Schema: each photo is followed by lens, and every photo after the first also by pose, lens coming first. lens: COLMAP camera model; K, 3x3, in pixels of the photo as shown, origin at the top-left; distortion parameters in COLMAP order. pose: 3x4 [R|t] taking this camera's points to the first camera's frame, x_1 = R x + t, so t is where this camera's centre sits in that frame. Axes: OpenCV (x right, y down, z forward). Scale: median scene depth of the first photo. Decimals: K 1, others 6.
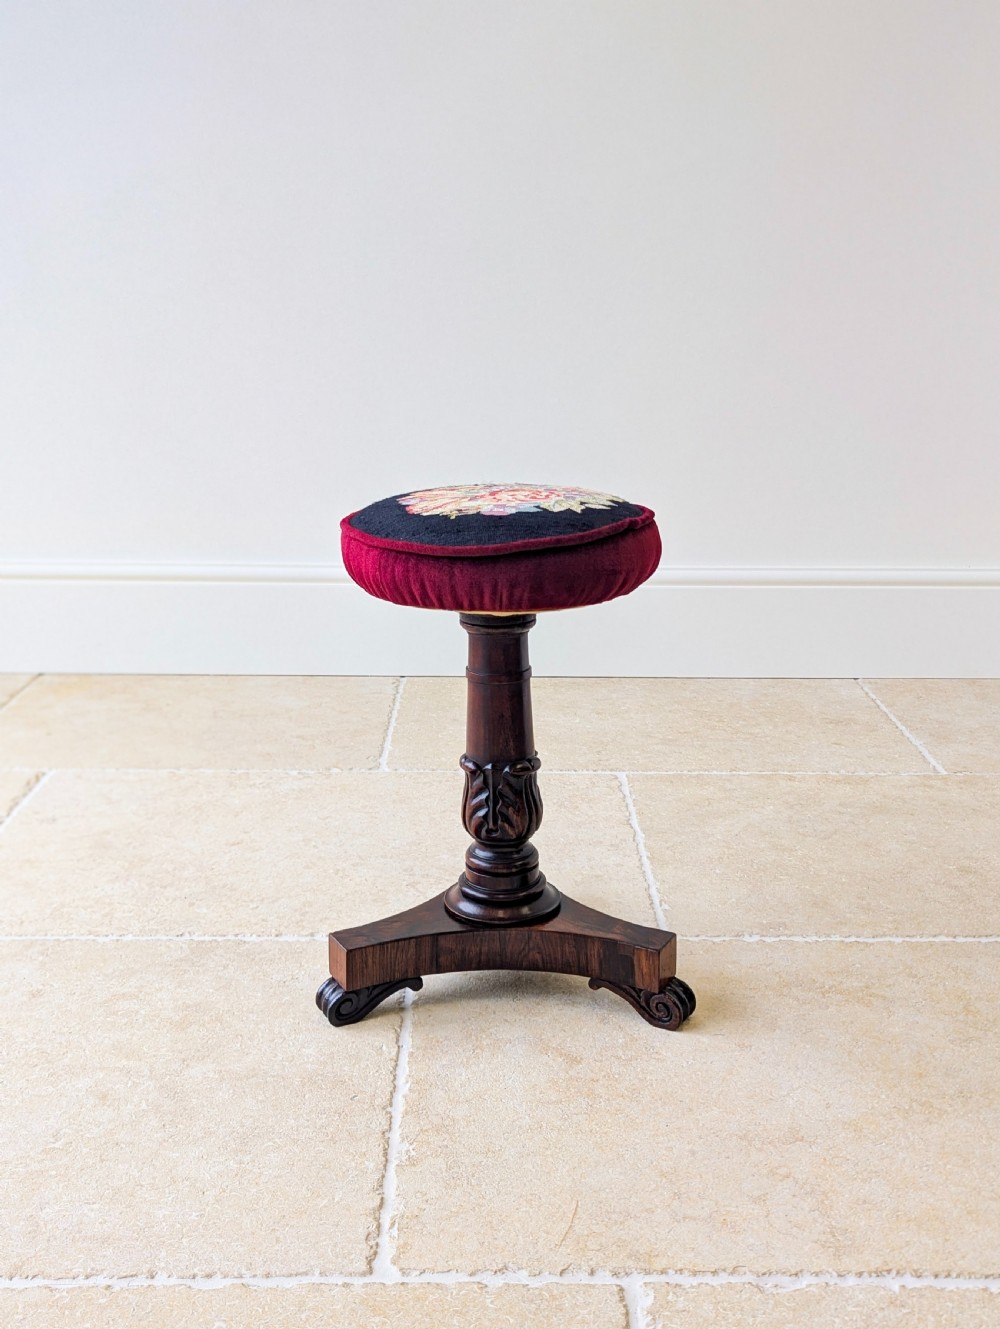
lens RADIAL K [[1449.8, 0, 505.3], [0, 1449.8, 642.9], [0, 0, 1]] dist [0.027358, 0.000000]
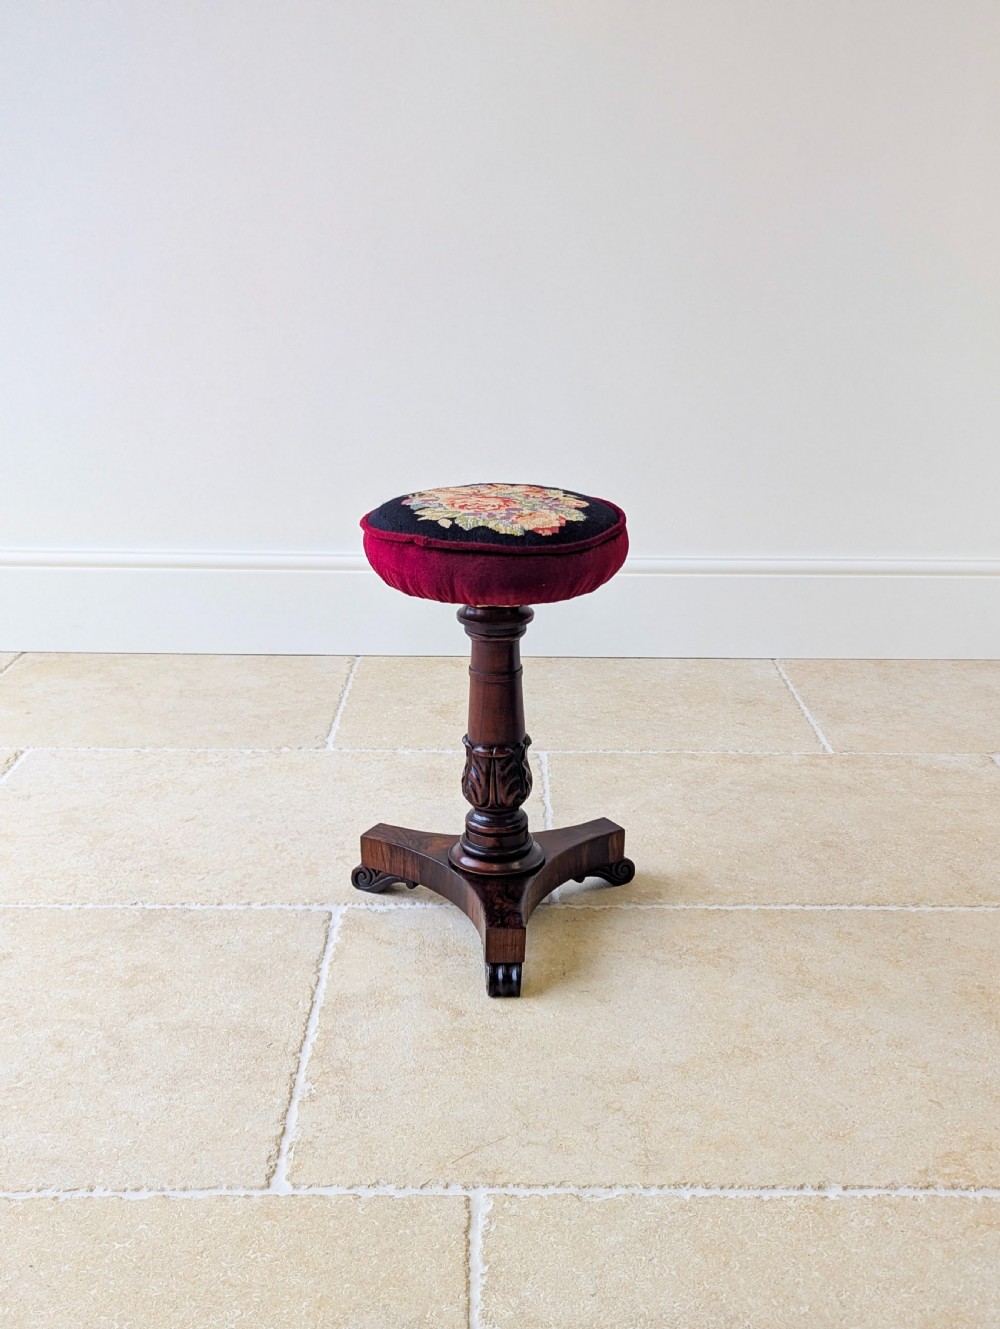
lens RADIAL K [[1449.8, 0, 533.7], [0, 1449.8, 674.1], [0, 0, 1]] dist [0.027358, 0.000000]
pose [[0.999937, 0.002952, 0.010827, 0.087814], [-0.003674, 0.997725, 0.067308, -0.065327], [-0.010603, -0.067344, 0.997673, -0.156221]]
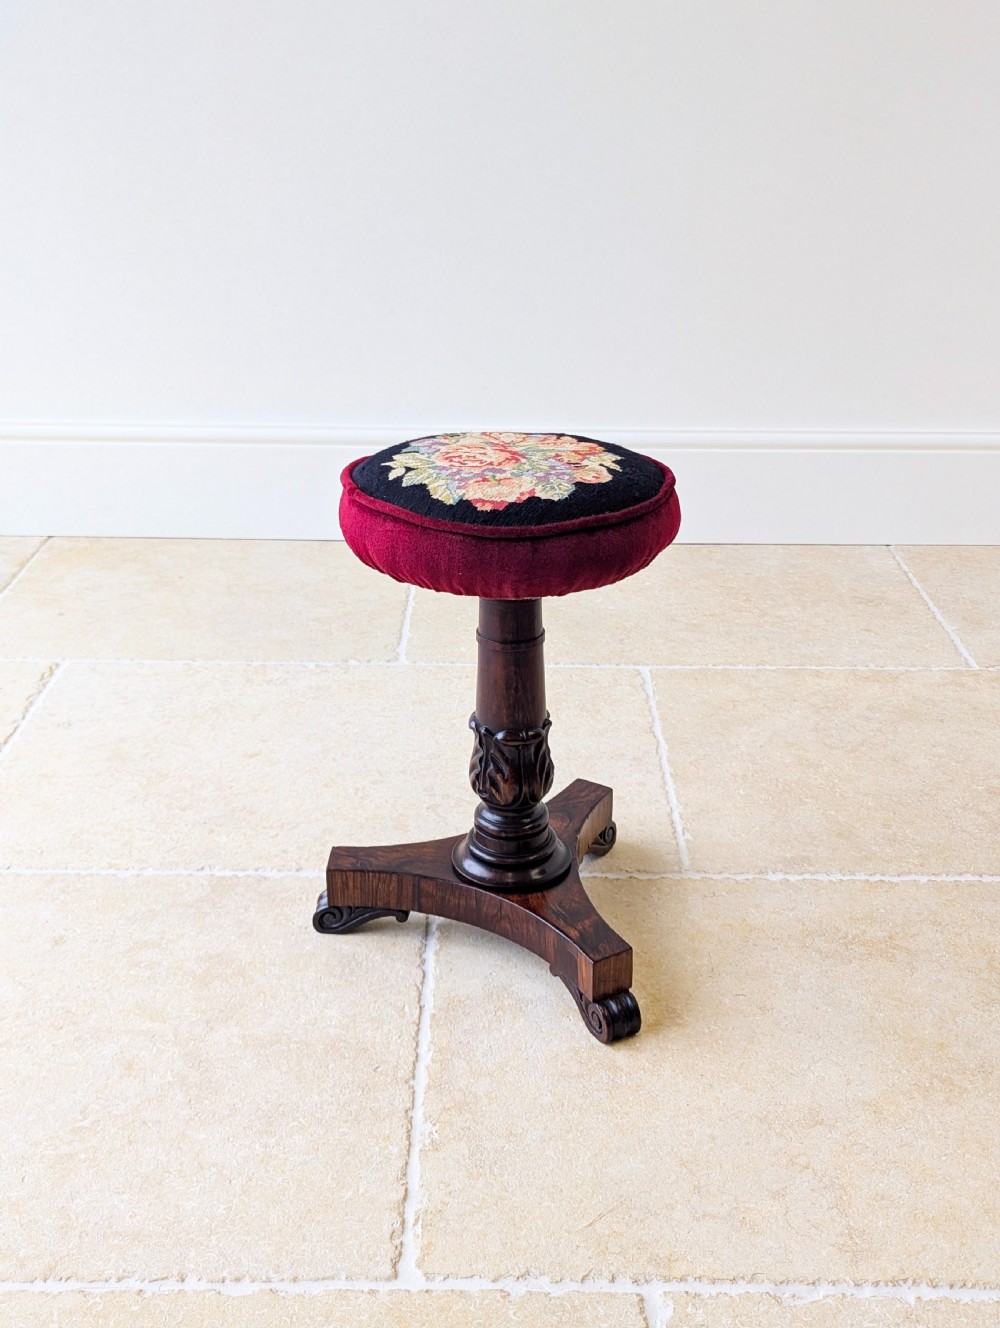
lens RADIAL K [[1448.7, 0, 501.0], [0, 1448.7, 652.2], [0, 0, 1]] dist [0.027358, 0.000000]
pose [[0.999888, 0.006028, -0.013716, -0.005292], [-0.003544, 0.984660, 0.174450, -0.130395], [0.014557, -0.174382, 0.984570, 0.053527]]
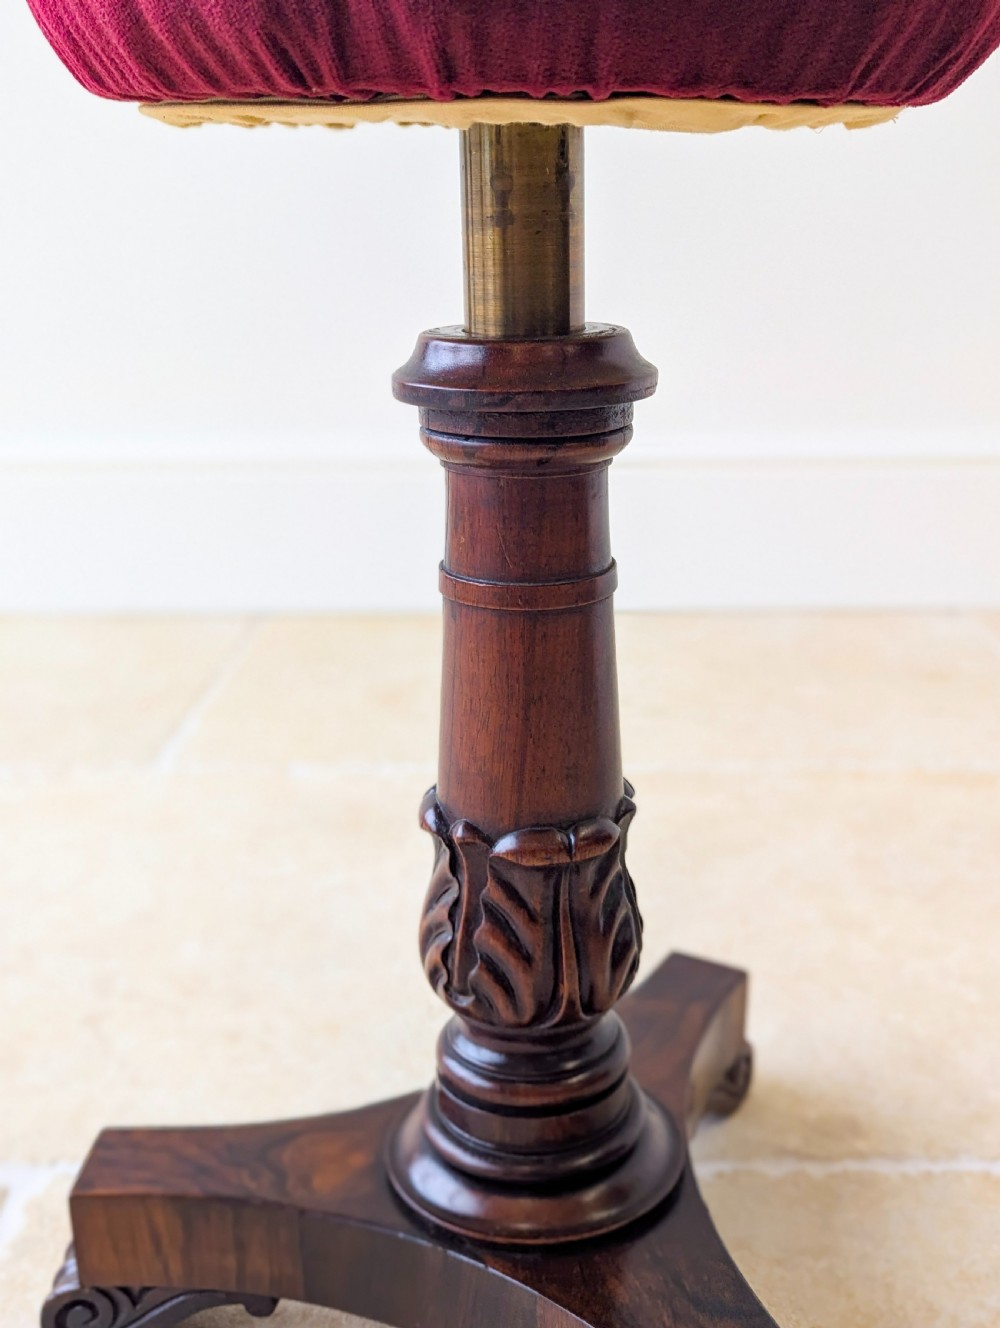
lens RADIAL K [[1414.6, 0, 528.9], [0, 1414.6, 641.5], [0, 0, 1]] dist [0.023856, 0.000000]
pose [[0.999708, -0.010774, -0.021627, 0.112131], [0.011353, 0.999576, 0.026808, 0.031659], [0.021329, -0.027046, 0.999407, 0.616502]]
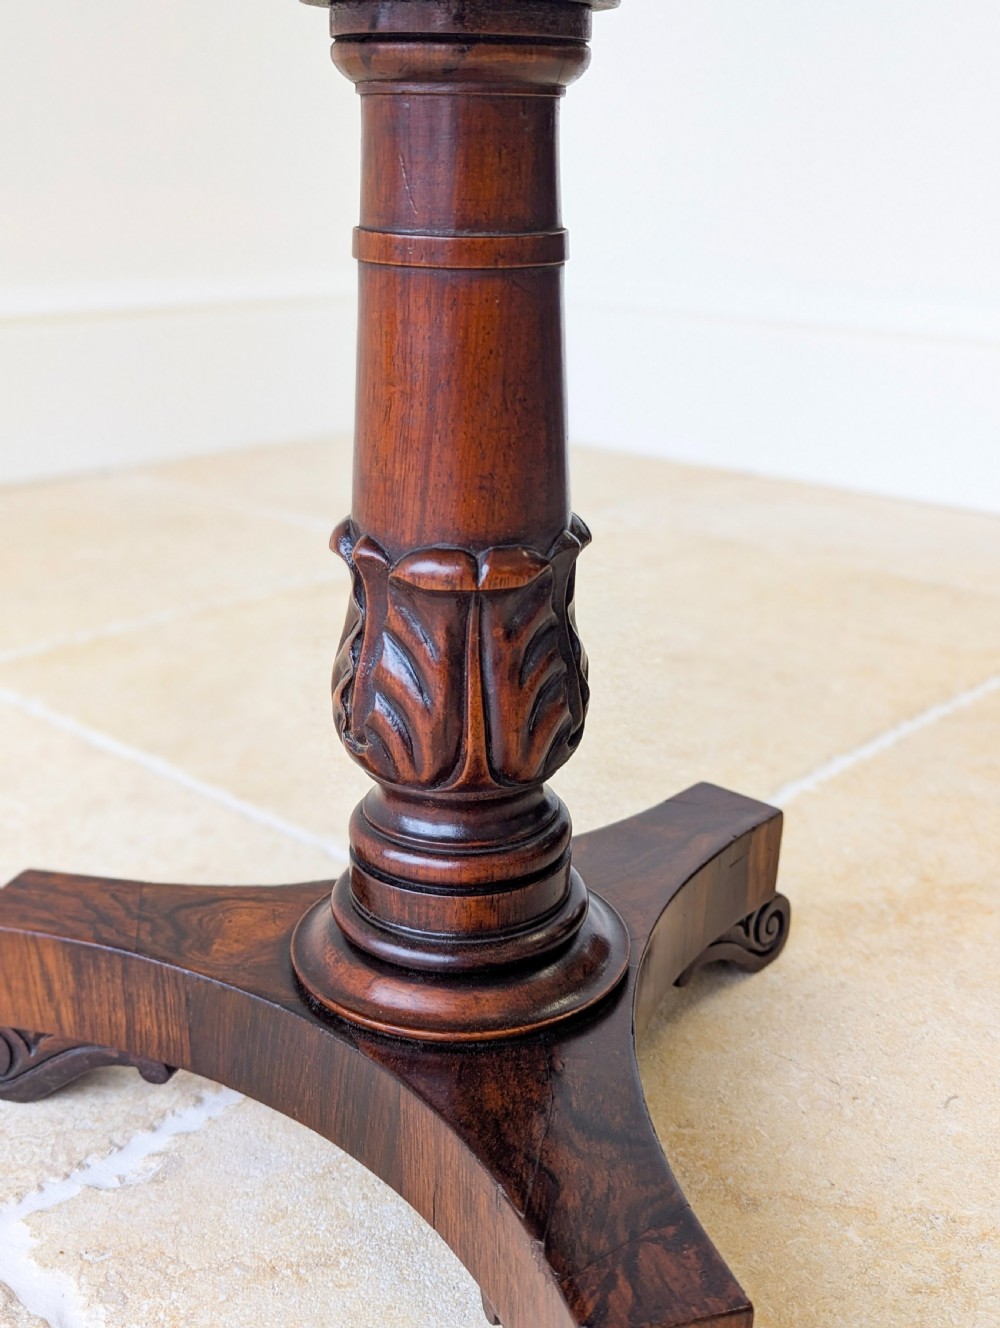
lens RADIAL K [[1414.6, 0, 519.1], [0, 1414.6, 668.8], [0, 0, 1]] dist [0.023856, 0.000000]
pose [[0.974602, 0.085600, -0.206941, 0.184034], [-0.067431, 0.993350, 0.093319, 0.083330], [0.213553, -0.076995, 0.973893, 0.679385]]
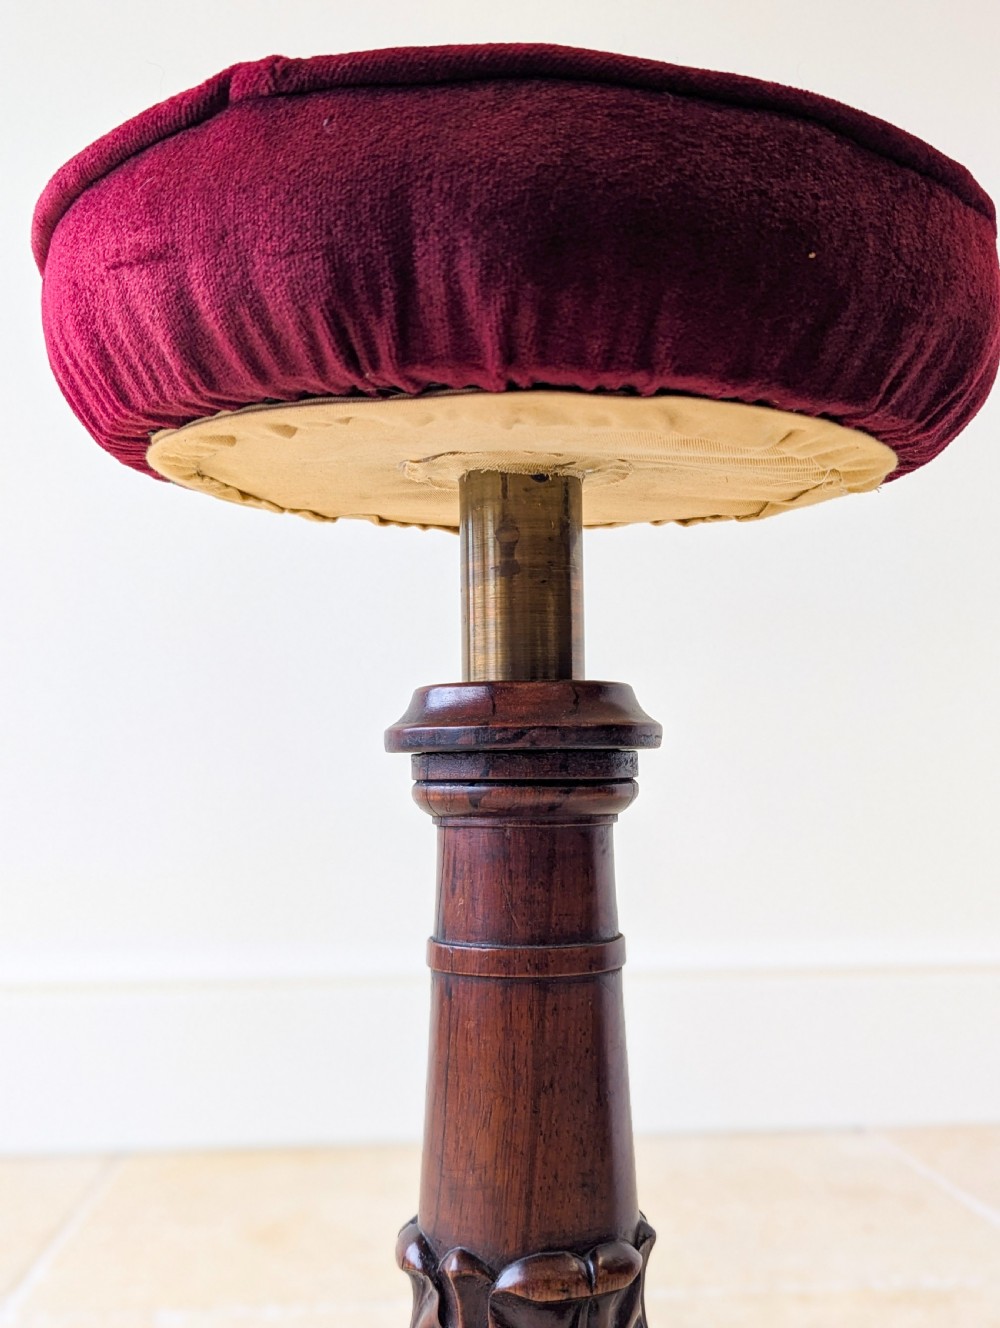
lens RADIAL K [[1414.6, 0, 515.9], [0, 1414.6, 670.3], [0, 0, 1]] dist [0.023856, 0.000000]
pose [[0.996478, -0.009664, 0.083297, 0.076388], [0.037553, 0.939590, -0.340237, 0.073294], [-0.074977, 0.342167, 0.936643, 0.649623]]
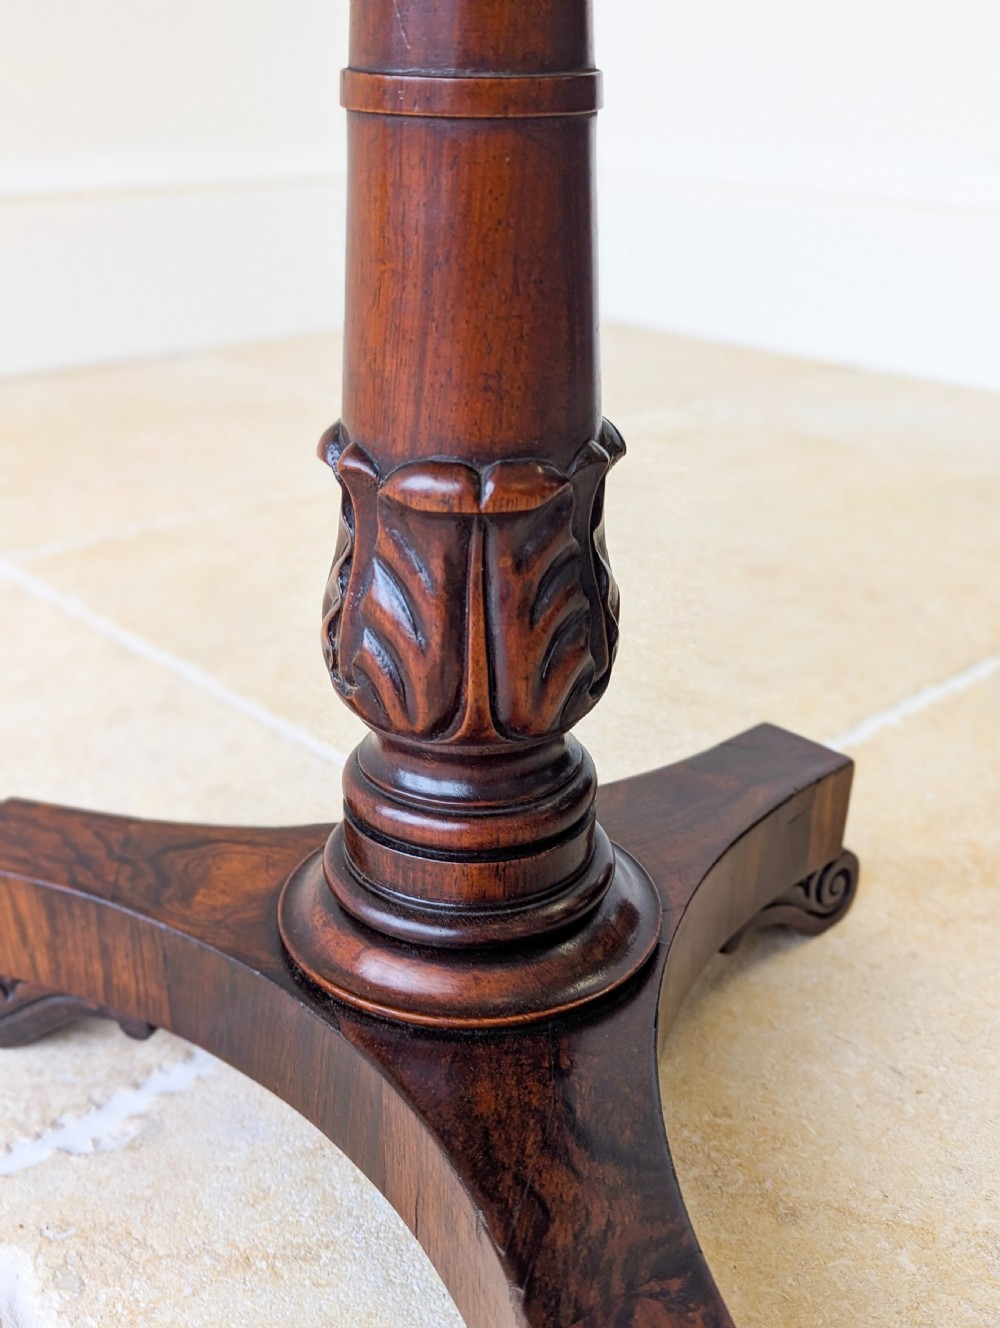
lens RADIAL K [[1414.6, 0, 510.4], [0, 1414.6, 658.0], [0, 0, 1]] dist [0.023856, 0.000000]
pose [[0.953109, 0.130786, -0.272905, 0.189077], [-0.086431, 0.981872, 0.168691, 0.078023], [0.290021, -0.137193, 0.947136, 0.728798]]
